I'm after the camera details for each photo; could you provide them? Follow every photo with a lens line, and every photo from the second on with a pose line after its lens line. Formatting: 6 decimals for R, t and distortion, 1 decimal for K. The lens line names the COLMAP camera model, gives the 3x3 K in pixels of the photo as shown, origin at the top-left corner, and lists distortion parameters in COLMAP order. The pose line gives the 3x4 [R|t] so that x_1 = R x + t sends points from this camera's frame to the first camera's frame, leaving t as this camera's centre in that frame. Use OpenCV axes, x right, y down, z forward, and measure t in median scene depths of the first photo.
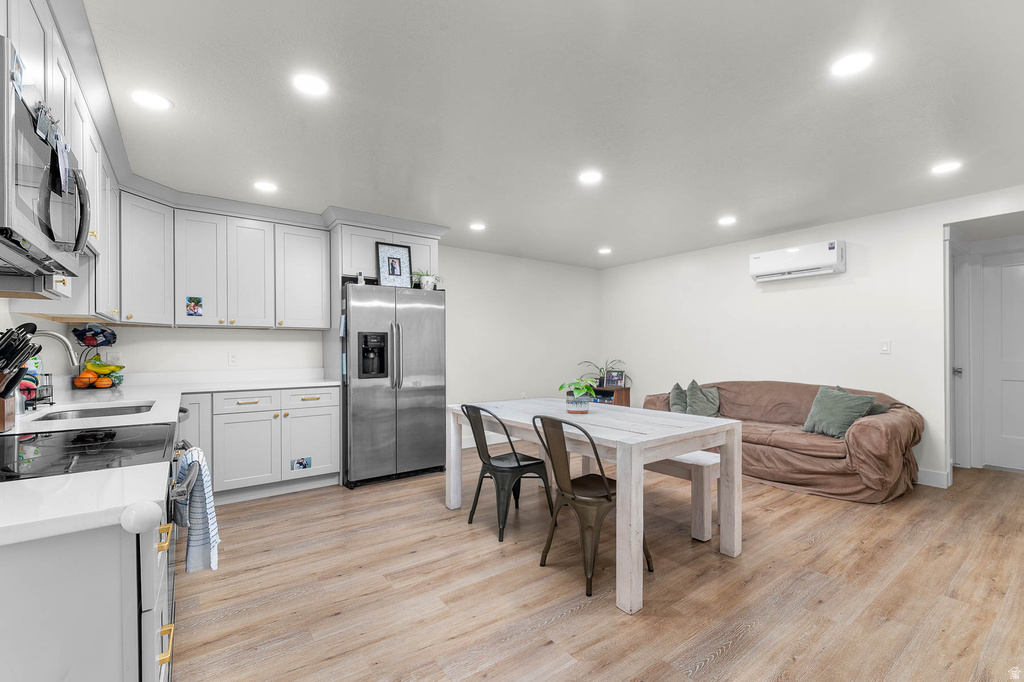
lens RADIAL K [[446.2, 0, 503.5], [0, 446.2, 348.5], [0, 0, 1]] dist [0.002606, -0.000776]
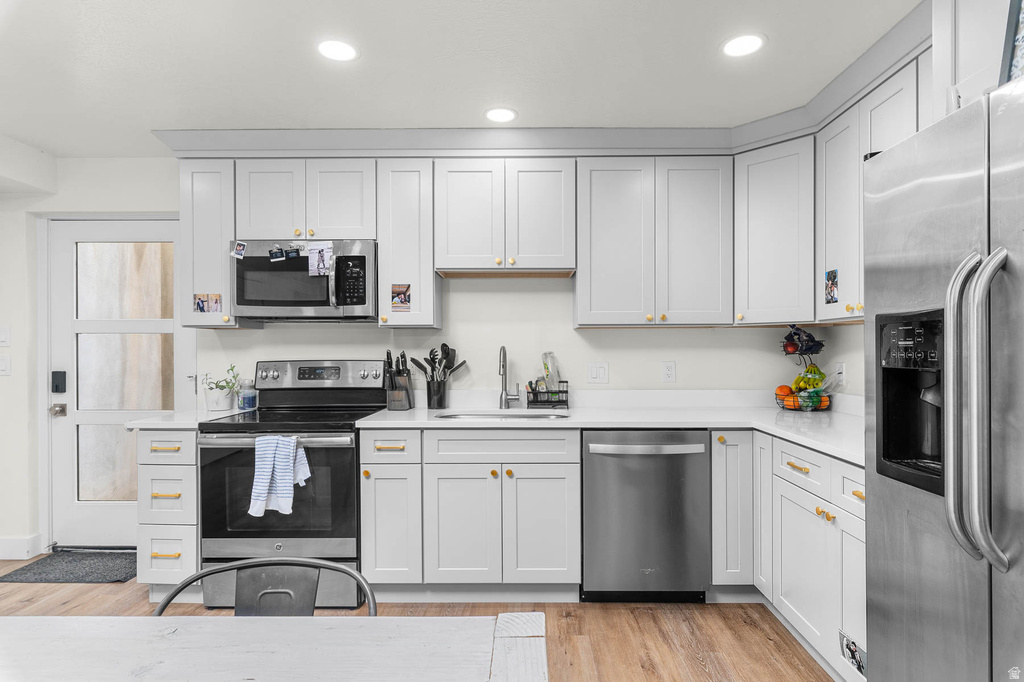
lens RADIAL K [[541.8, 0, 527.7], [0, 541.8, 350.8], [0, 0, 1]] dist [-0.000745, 0.001835]
pose [[-0.599461, 0.009914, -0.800343, 0.104810], [0.011081, 0.999930, 0.004086, -0.018730], [0.800327, -0.006419, -0.599529, 1.111483]]
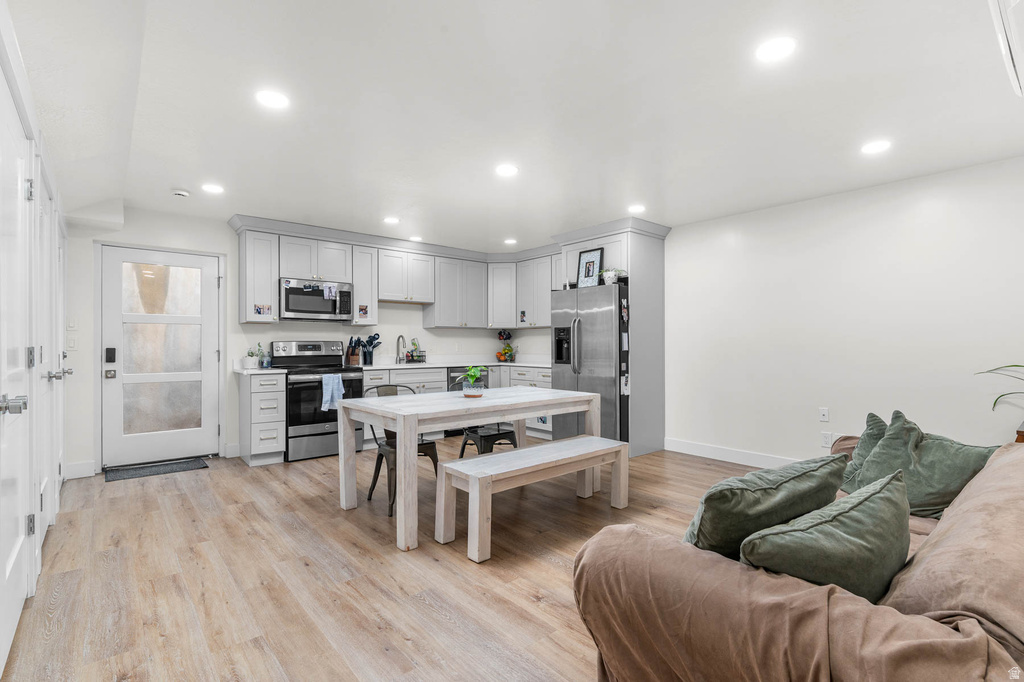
lens RADIAL K [[473.8, 0, 525.6], [0, 473.8, 343.6], [0, 0, 1]] dist [-0.012556, 0.001994]
pose [[0.092169, 0.002699, -0.995740, 1.137994], [0.008217, 0.999960, 0.003471, 0.004484], [0.995709, -0.008502, 0.092143, 0.845518]]
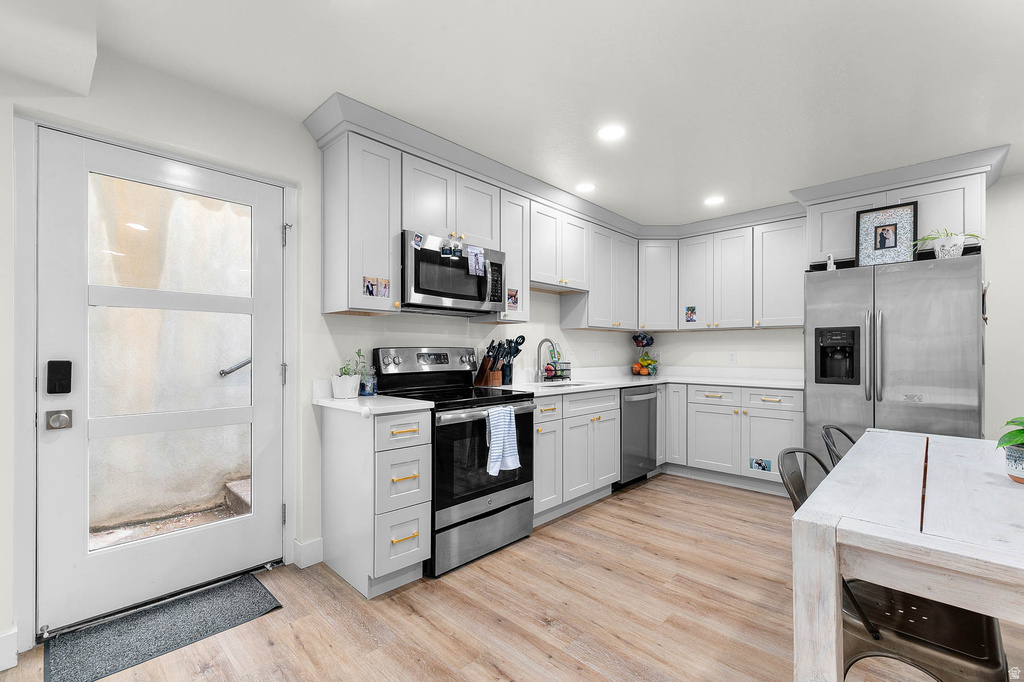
lens RADIAL K [[446.2, 0, 525.6], [0, 446.2, 350.0], [0, 0, 1]] dist [0.002606, -0.000776]
pose [[0.187601, 0.002315, -0.982243, 0.438137], [0.003705, 0.999988, 0.003065, -0.000285], [0.982238, -0.004214, 0.187590, 0.320979]]
